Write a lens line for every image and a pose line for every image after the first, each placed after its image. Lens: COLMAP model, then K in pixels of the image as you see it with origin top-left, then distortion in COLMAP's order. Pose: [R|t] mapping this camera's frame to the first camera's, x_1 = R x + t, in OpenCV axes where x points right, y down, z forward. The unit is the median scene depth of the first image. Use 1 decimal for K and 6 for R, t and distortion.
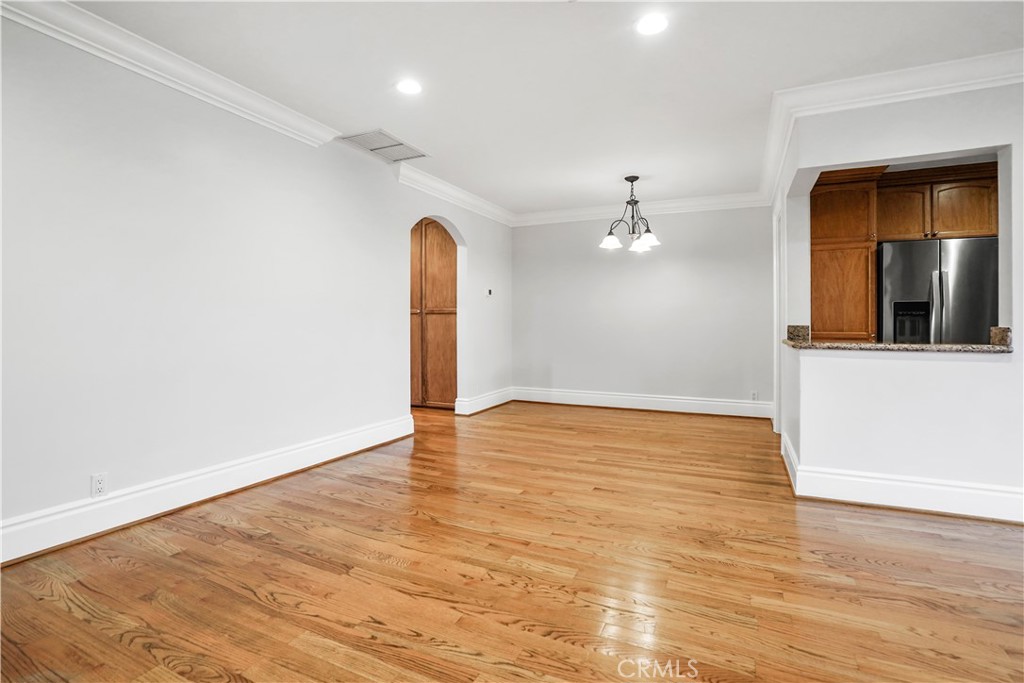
lens RADIAL K [[481.1, 0, 515.5], [0, 481.1, 327.0], [0, 0, 1]] dist [0.132722, 0.000031]
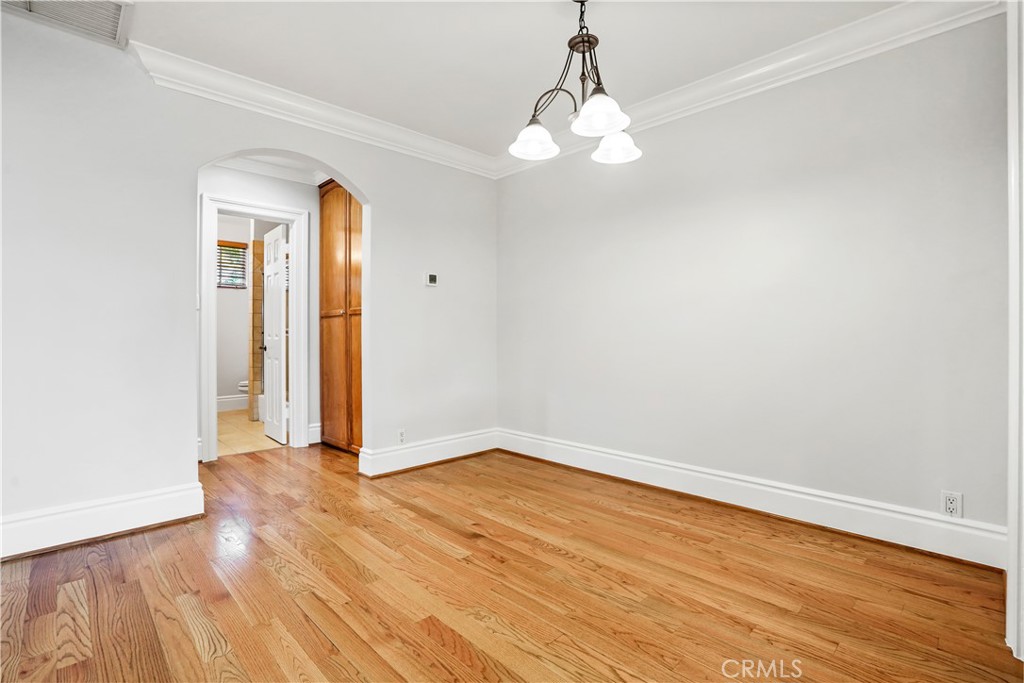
lens RADIAL K [[467.0, 0, 512.0], [0, 467.0, 341.5], [0, 0, 1]] dist [-0.021305, 0.000082]
pose [[0.934472, 0.004415, -0.356010, 0.277227], [-0.002907, 0.999984, 0.004772, 0.005511], [0.356026, -0.003424, 0.934470, 0.503556]]
